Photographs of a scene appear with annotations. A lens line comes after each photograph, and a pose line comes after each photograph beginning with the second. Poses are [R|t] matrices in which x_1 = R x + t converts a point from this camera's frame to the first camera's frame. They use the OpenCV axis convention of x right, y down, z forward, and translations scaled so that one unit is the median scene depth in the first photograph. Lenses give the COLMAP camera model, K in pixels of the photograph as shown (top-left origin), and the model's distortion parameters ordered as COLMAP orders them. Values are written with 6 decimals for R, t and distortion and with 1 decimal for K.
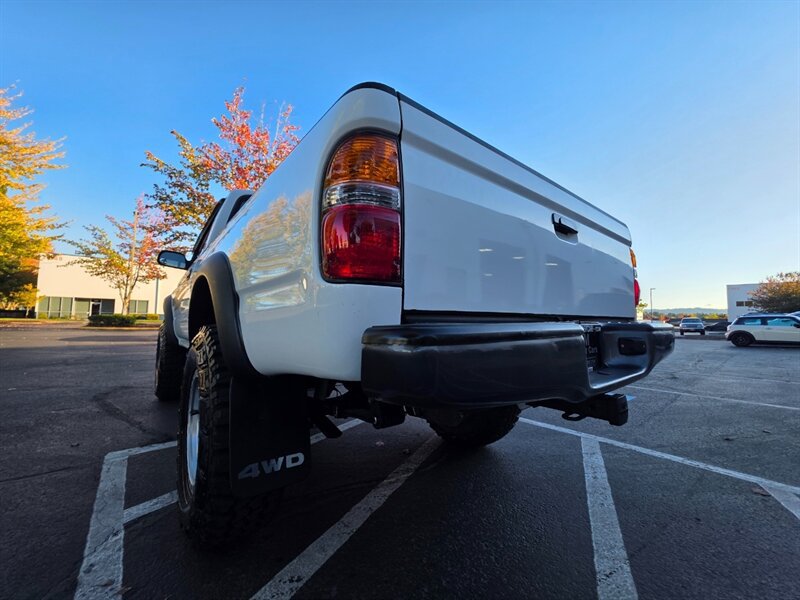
lens RADIAL K [[320.2, 0, 400.0], [0, 320.2, 300.0], [0, 0, 1]] dist [0.001705, 0.000457]
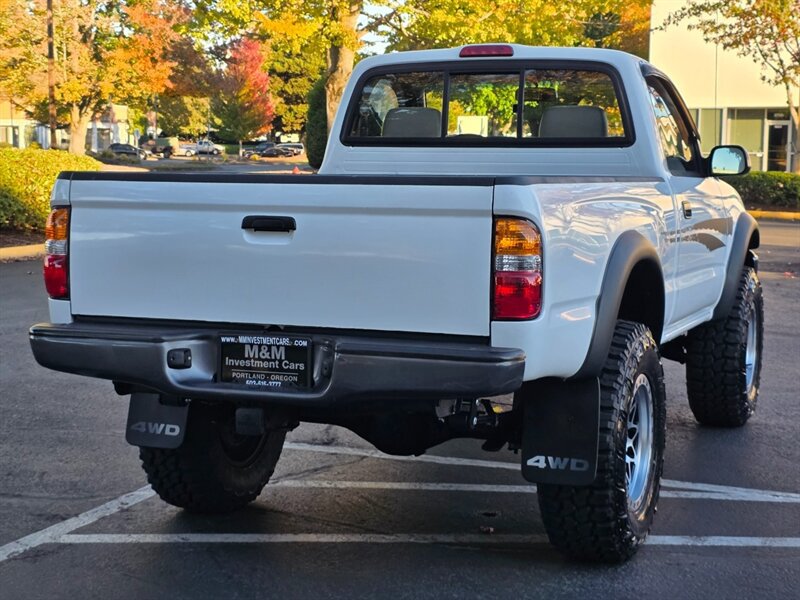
lens RADIAL K [[1458.1, 0, 377.8], [0, 1458.1, 299.1], [0, 0, 1]] dist [0.111703, 0.045066]
pose [[0.472781, 0.081023, -0.877447, 3.107026], [0.055184, 0.991087, 0.121250, -0.368657], [0.879450, -0.105746, 0.464096, -0.473856]]
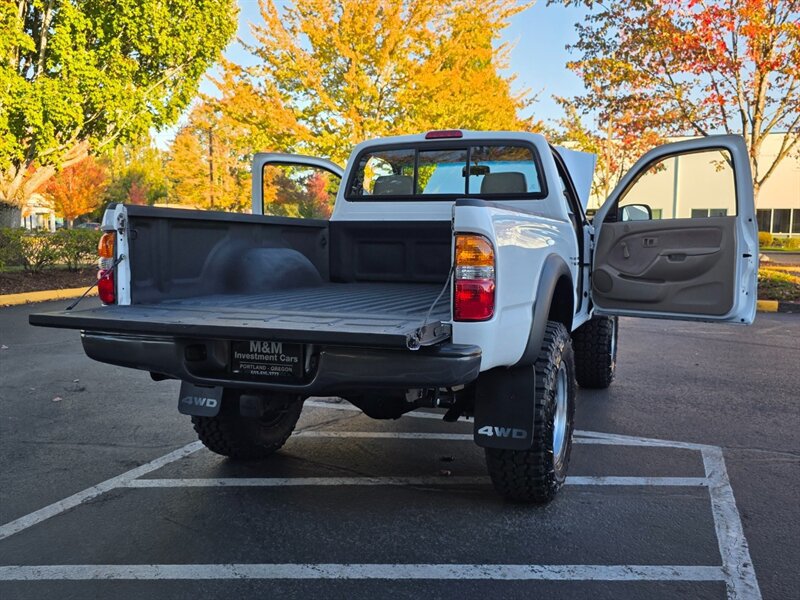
lens RADIAL K [[733.8, 0, 398.6], [0, 733.8, 306.0], [0, 0, 1]] dist [0.050608, -0.007977]
pose [[0.489325, 0.077392, -0.868661, 2.133430], [0.054253, 0.991424, 0.118891, -0.214761], [0.870412, -0.105304, 0.480930, 0.113628]]
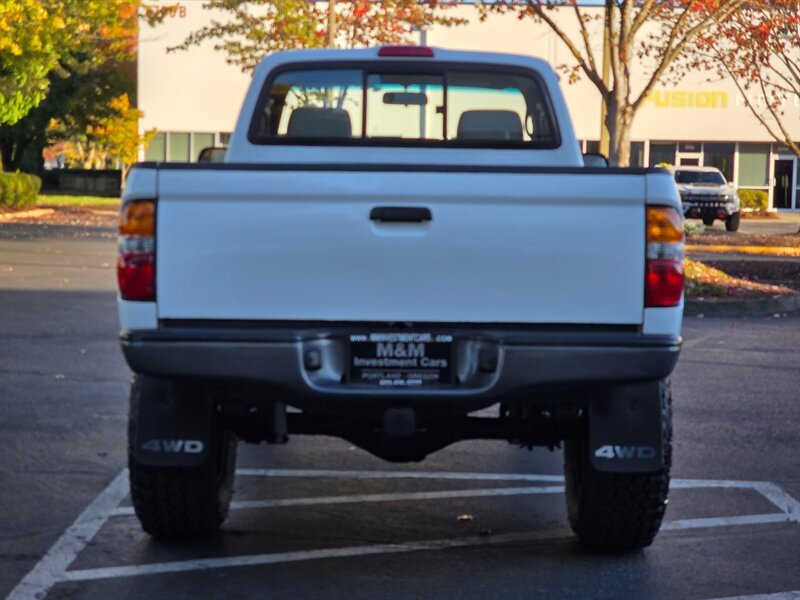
lens RADIAL K [[1555.3, 0, 382.8], [0, 1555.3, 297.7], [0, 0, 1]] dist [-0.330224, 3.858848]
pose [[0.764263, 0.047074, -0.643185, 2.300072], [0.035984, 0.992666, 0.115409, -0.362420], [0.643900, -0.111347, 0.756964, -1.600427]]
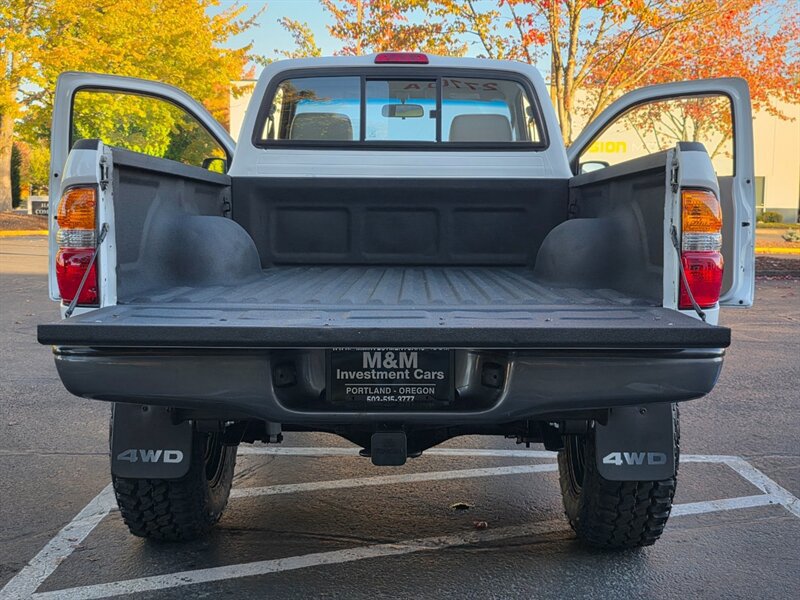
lens RADIAL K [[991.2, 0, 404.5], [0, 991.2, 302.0], [0, 0, 1]] dist [0.068757, -0.076488]
pose [[0.769604, 0.054981, -0.636149, 1.449365], [0.042092, 0.989750, 0.136464, -0.231588], [0.637132, -0.131800, 0.759402, -0.525860]]
